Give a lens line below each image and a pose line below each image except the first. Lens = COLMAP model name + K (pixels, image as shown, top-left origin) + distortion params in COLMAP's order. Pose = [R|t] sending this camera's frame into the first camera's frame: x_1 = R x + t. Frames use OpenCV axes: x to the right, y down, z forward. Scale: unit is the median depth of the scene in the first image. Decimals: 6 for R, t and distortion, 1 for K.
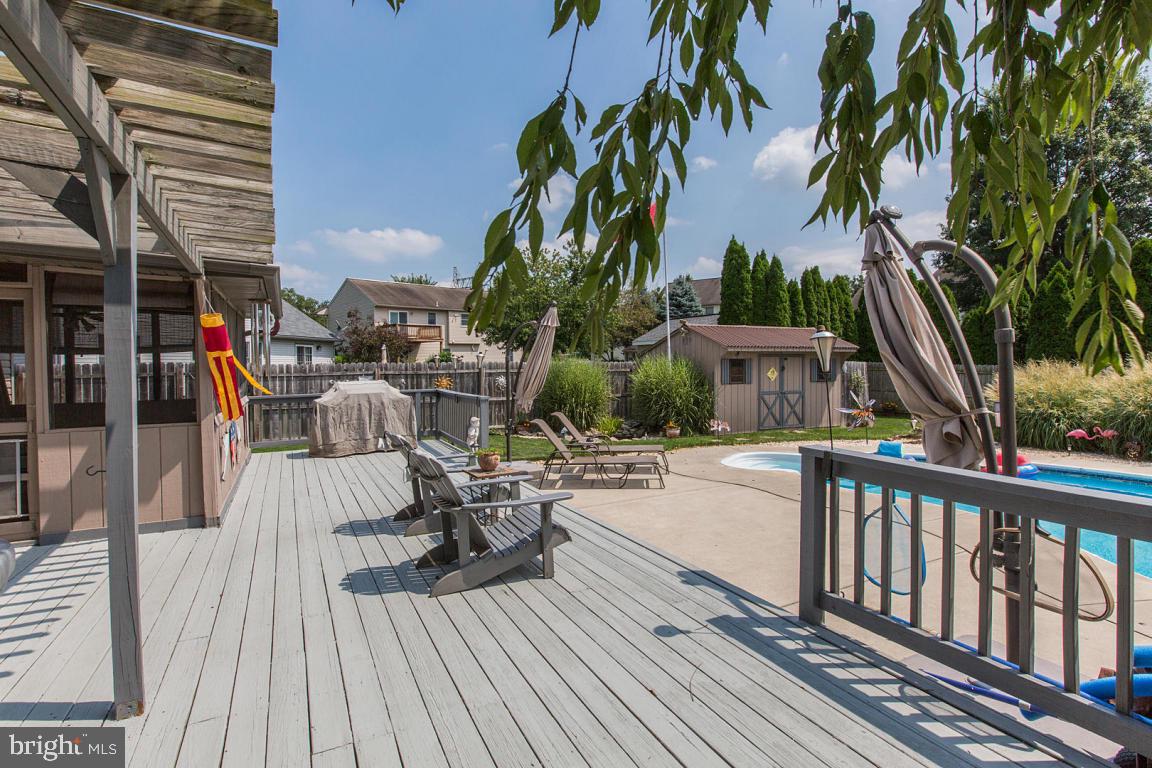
lens RADIAL K [[554.9, 0, 557.5], [0, 554.9, 371.5], [0, 0, 1]] dist [-0.001546, 0.000388]
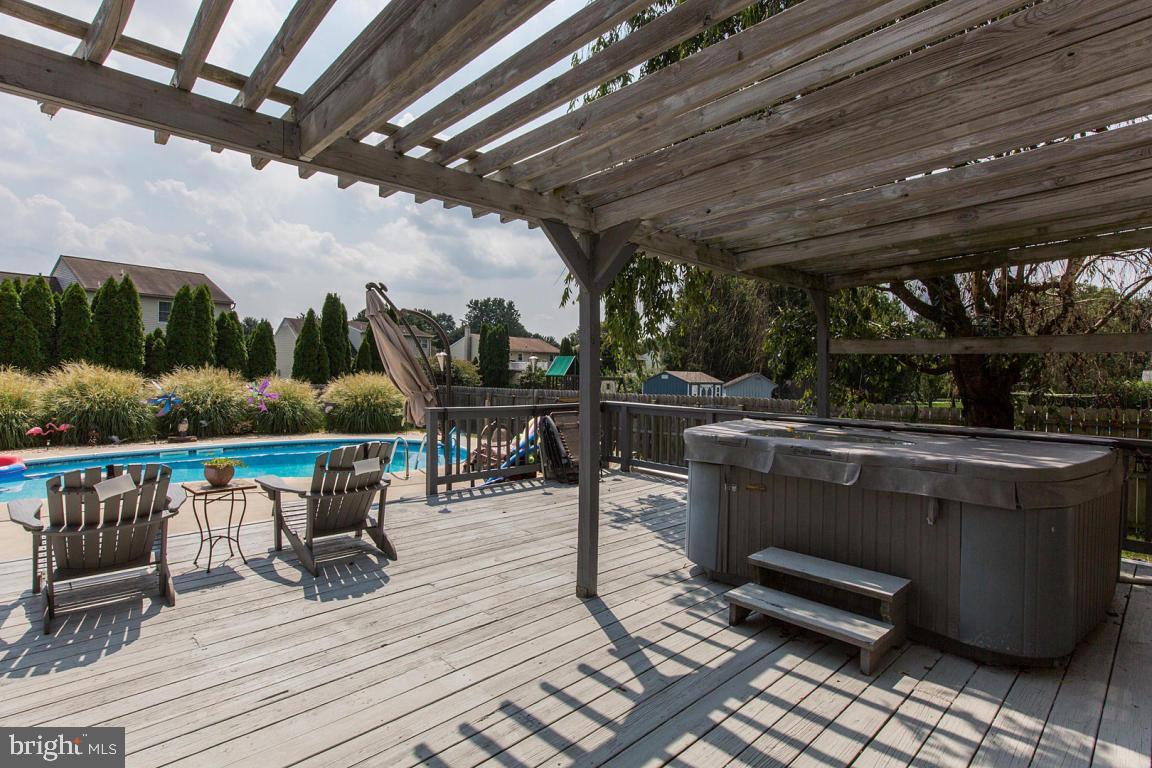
lens RADIAL K [[591.0, 0, 575.2], [0, 591.0, 379.0], [0, 0, 1]] dist [0.002046, 0.001152]
pose [[-0.314761, -0.002893, 0.949167, -0.363640], [0.005254, 0.999975, 0.004790, 0.005317], [-0.949157, 0.006494, -0.314737, 0.244842]]
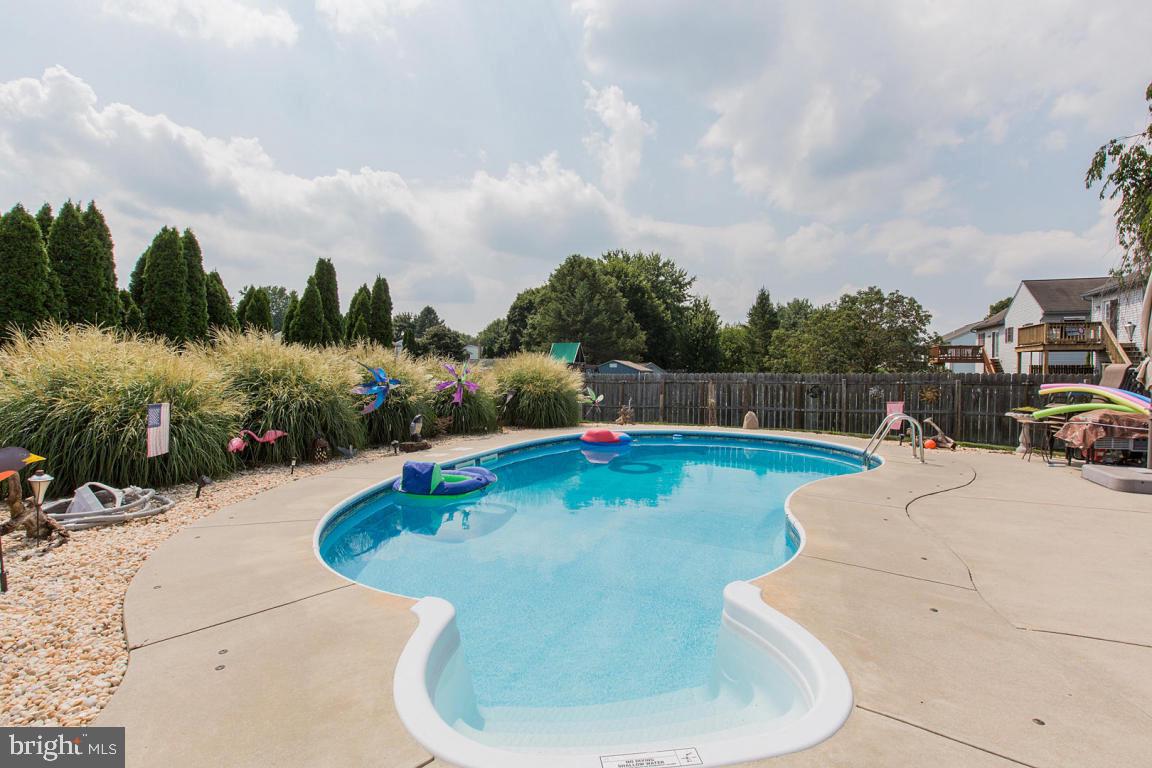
lens RADIAL K [[554.9, 0, 572.3], [0, 554.9, 360.5], [0, 0, 1]] dist [-0.001546, 0.000388]
pose [[-0.676042, 0.021003, 0.736563, 0.145428], [0.013218, 0.999779, -0.016376, 0.022255], [-0.736744, -0.001335, -0.676170, 0.801383]]
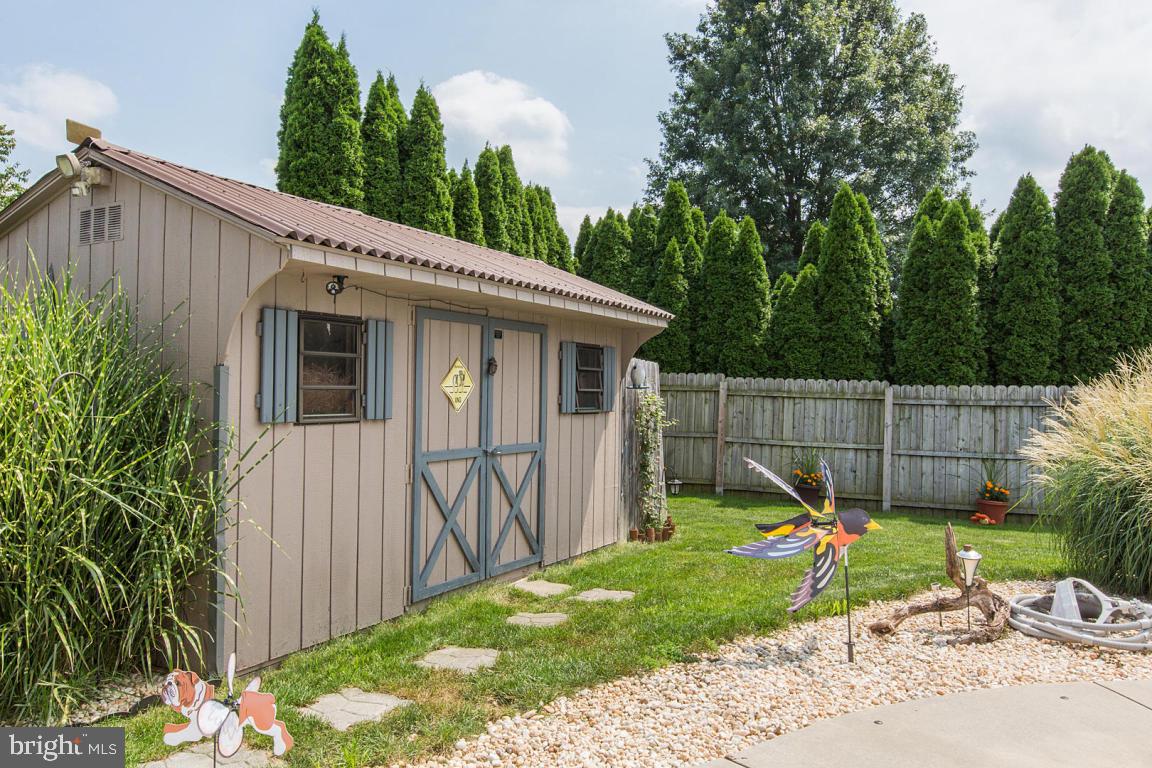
lens RADIAL K [[837.2, 0, 582.5], [0, 837.2, 375.0], [0, 0, 1]] dist [-0.001473, -0.000824]
pose [[0.808878, 0.027621, 0.587327, 0.194846], [-0.009316, 0.999373, -0.034169, 0.012629], [-0.587902, 0.022167, 0.808628, 0.627630]]
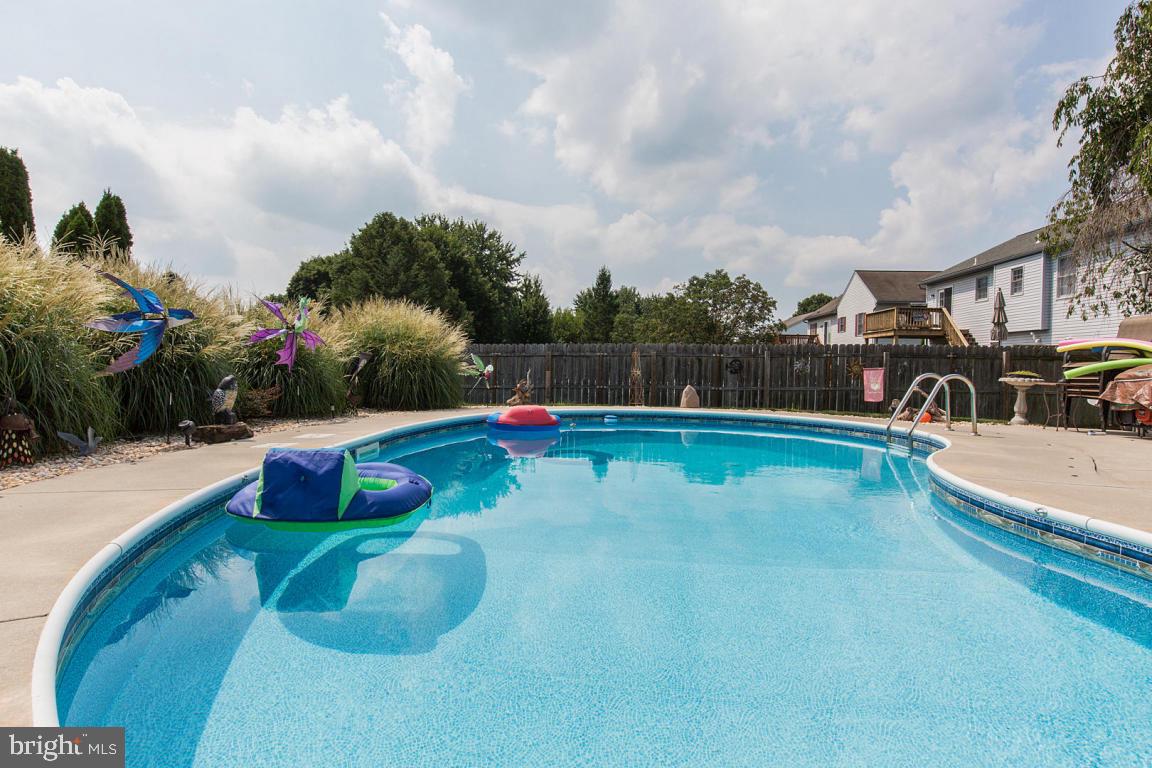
lens RADIAL K [[615.1, 0, 570.9], [0, 615.1, 379.8], [0, 0, 1]] dist [-0.007076, 0.008146]
pose [[-0.876167, -0.015343, 0.481763, 0.340990], [-0.001706, 0.999586, 0.028733, 0.058897], [-0.482004, 0.024353, -0.875830, 0.742089]]
